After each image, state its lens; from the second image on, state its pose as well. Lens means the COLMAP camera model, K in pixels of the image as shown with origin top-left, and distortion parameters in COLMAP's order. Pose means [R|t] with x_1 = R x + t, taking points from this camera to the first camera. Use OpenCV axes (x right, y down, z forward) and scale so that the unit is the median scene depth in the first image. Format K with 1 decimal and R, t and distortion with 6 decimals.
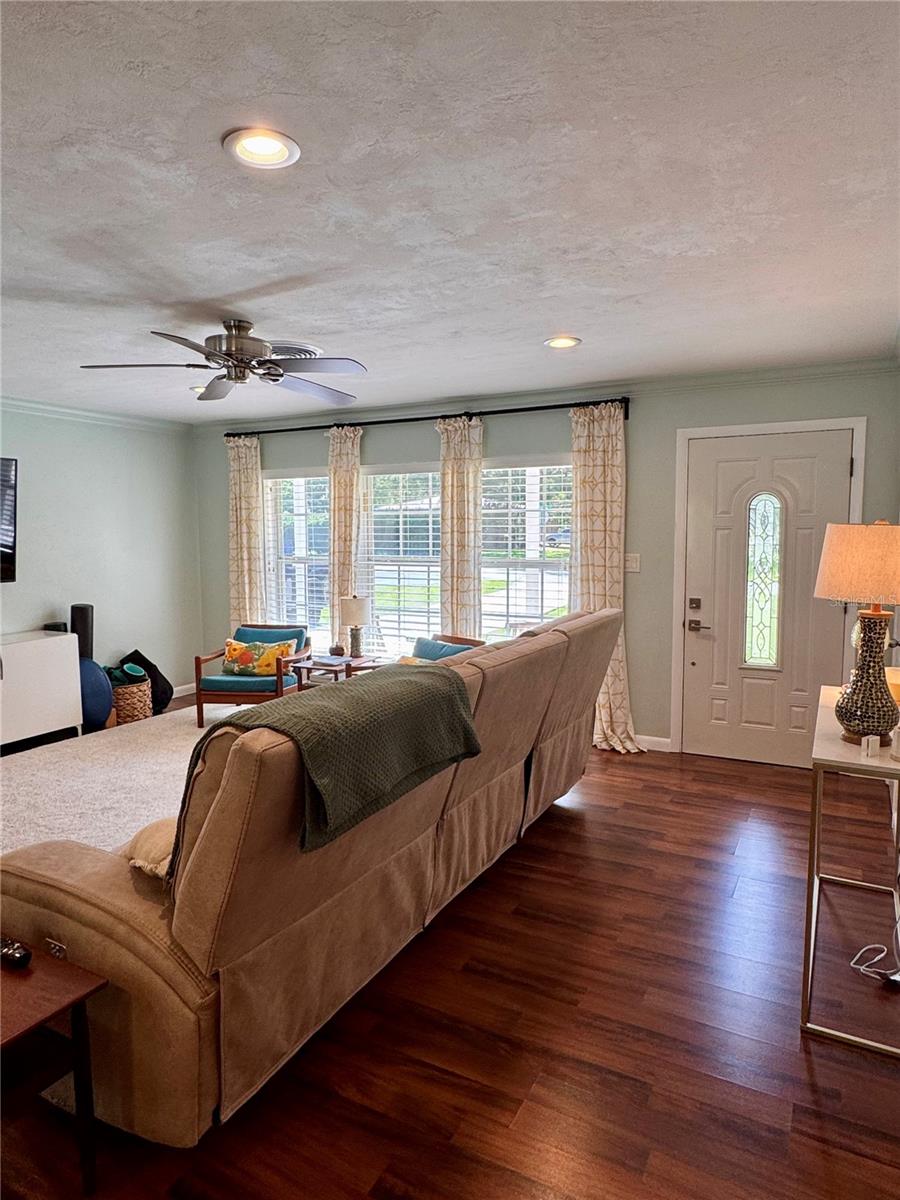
lens RADIAL K [[736.5, 0, 466.0], [0, 736.5, 602.6], [0, 0, 1]] dist [-0.005186, -0.000659]
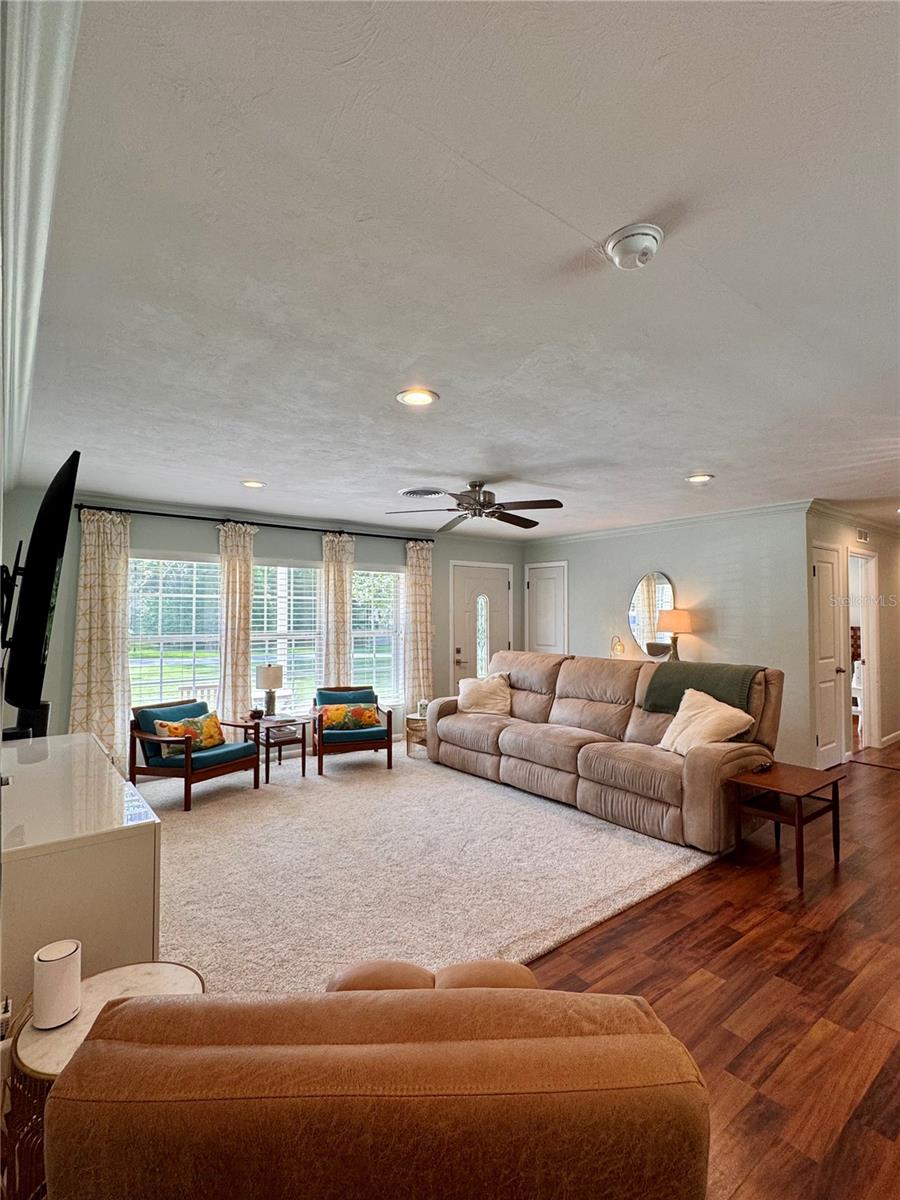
lens RADIAL K [[568.3, 0, 458.1], [0, 568.3, 598.8], [0, 0, 1]] dist [-0.000941, -0.000130]
pose [[0.403952, 0.030578, 0.914269, -1.039616], [0.086461, 0.993691, -0.071436, -0.026832], [-0.910685, 0.107905, 0.398759, 0.395611]]
